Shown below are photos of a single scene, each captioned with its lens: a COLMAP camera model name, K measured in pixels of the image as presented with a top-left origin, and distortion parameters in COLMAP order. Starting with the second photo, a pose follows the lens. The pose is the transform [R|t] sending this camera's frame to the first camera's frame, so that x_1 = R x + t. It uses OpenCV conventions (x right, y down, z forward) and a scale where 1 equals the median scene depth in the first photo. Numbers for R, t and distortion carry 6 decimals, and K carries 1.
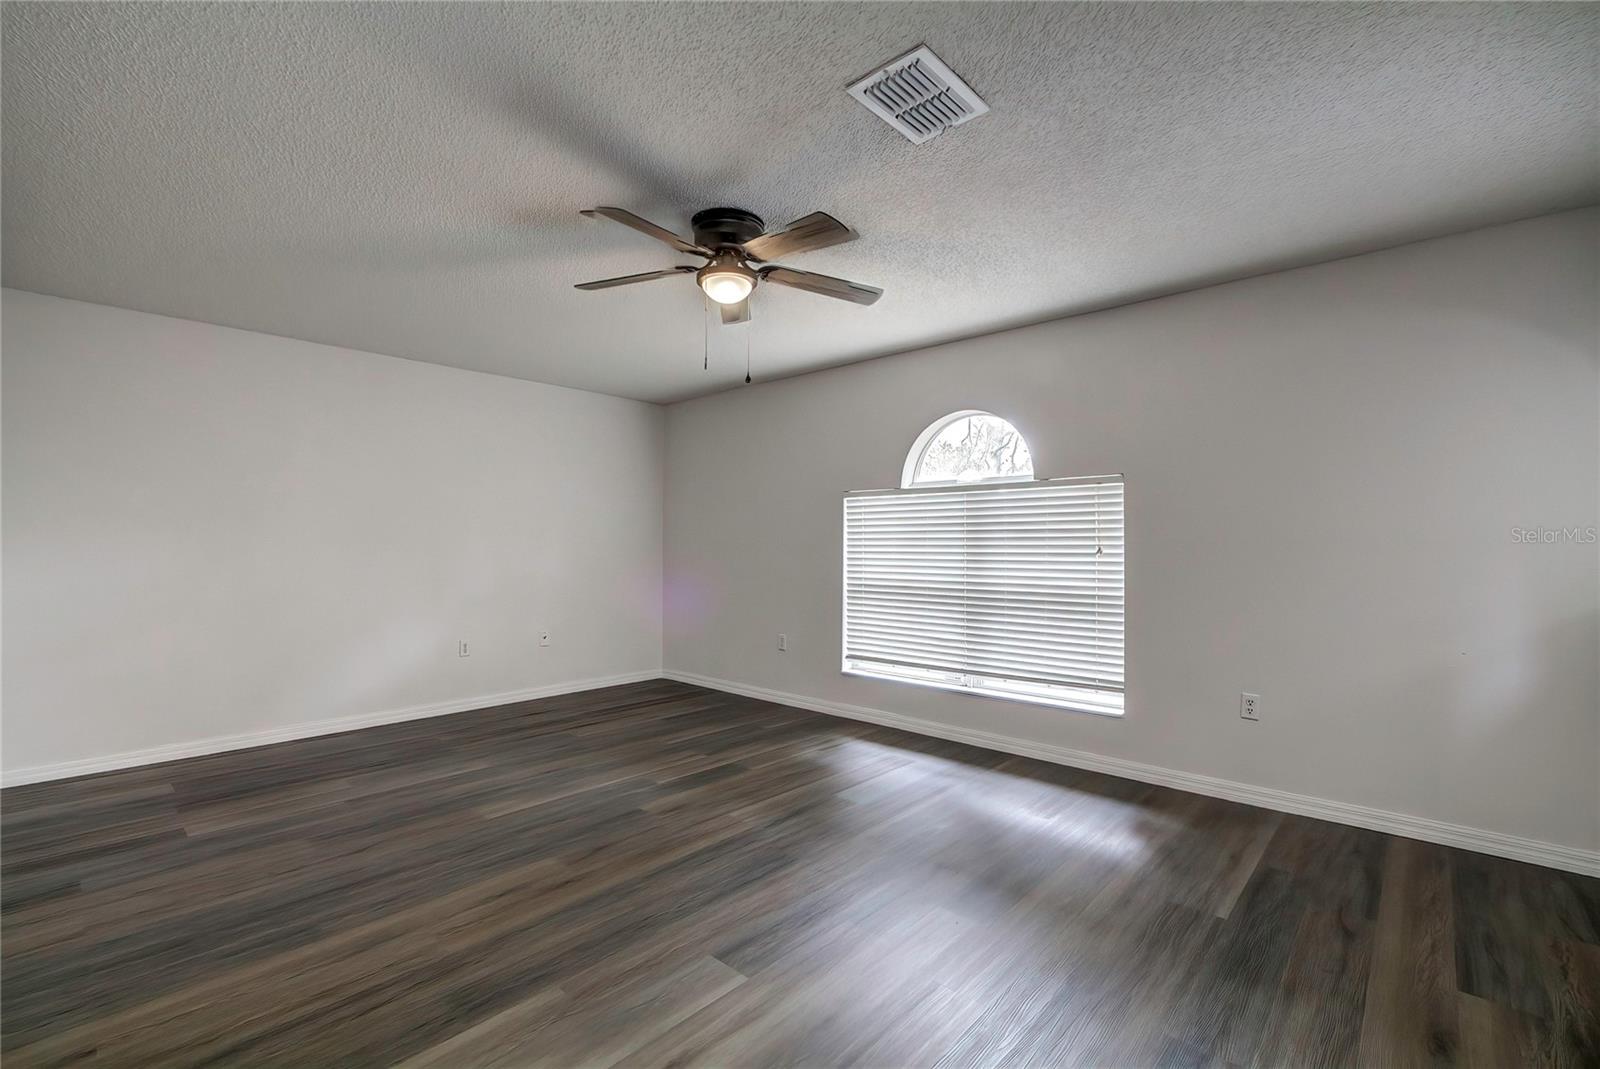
lens RADIAL K [[697.3, 0, 806.3], [0, 697.3, 531.5], [0, 0, 1]] dist [-0.020936, 0.000479]
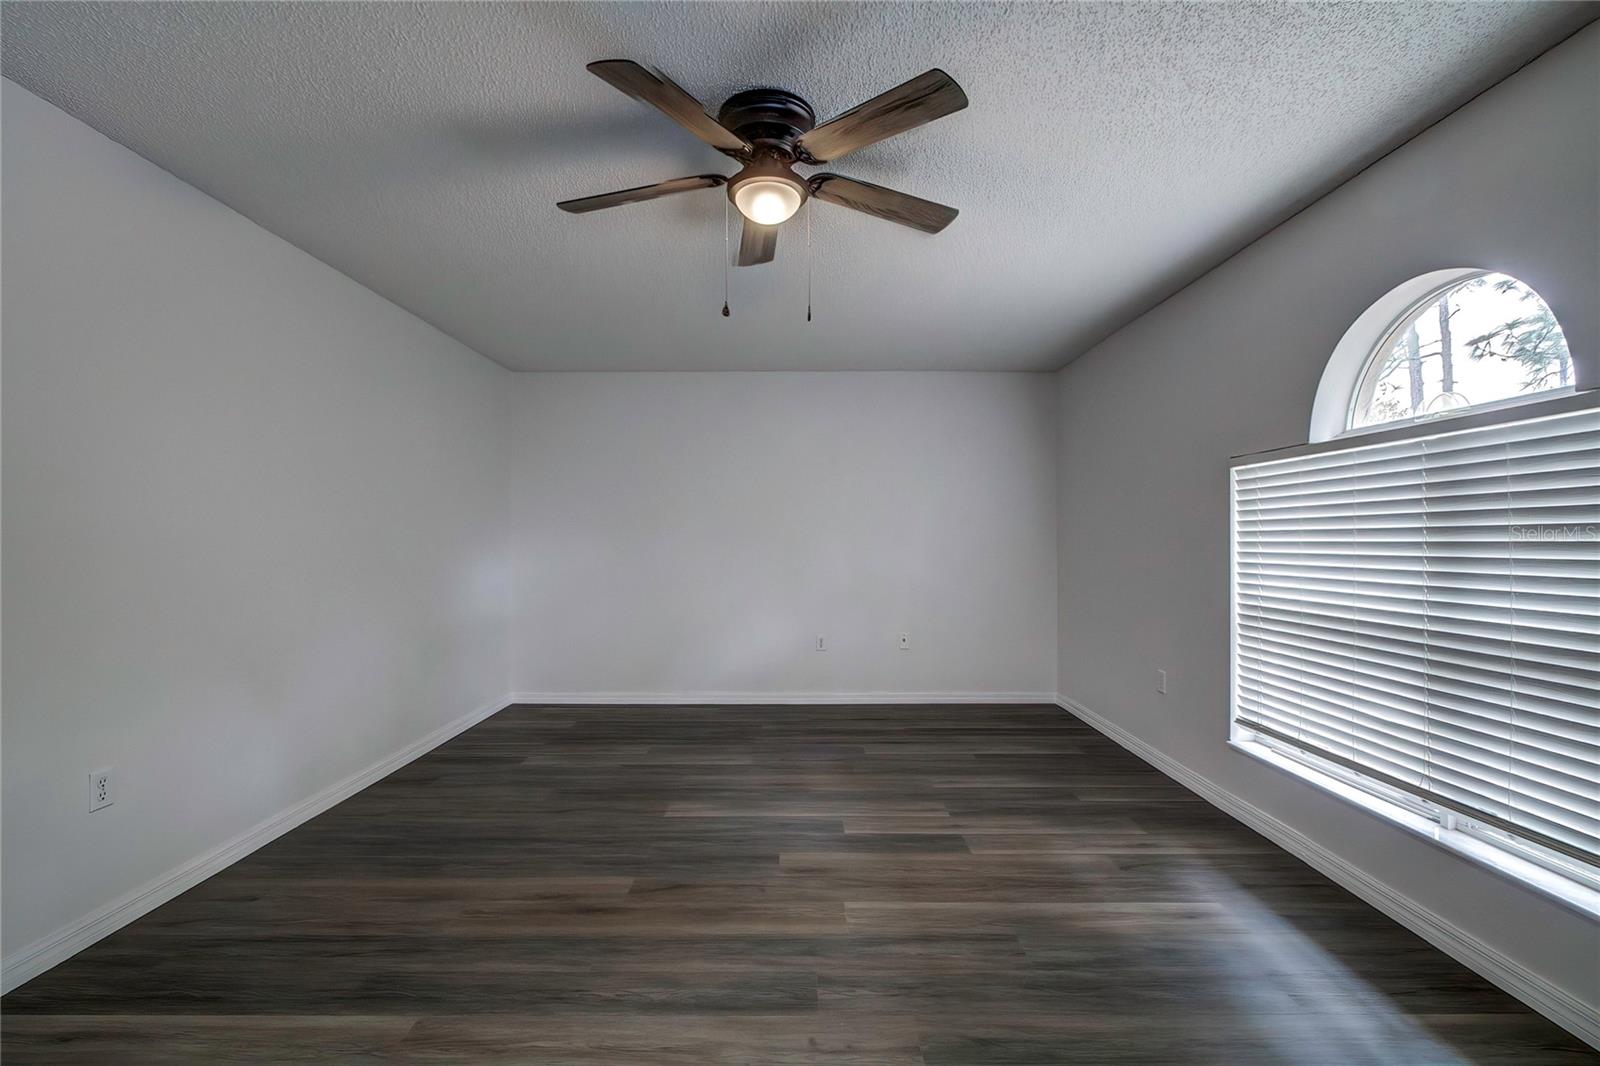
lens RADIAL K [[697.3, 0, 799.1], [0, 697.3, 543.0], [0, 0, 1]] dist [-0.020936, 0.000479]
pose [[0.674738, 0.001661, -0.738056, 0.321060], [0.011432, 0.999854, 0.012701, 0.009688], [0.737969, -0.017007, 0.674620, 0.375067]]
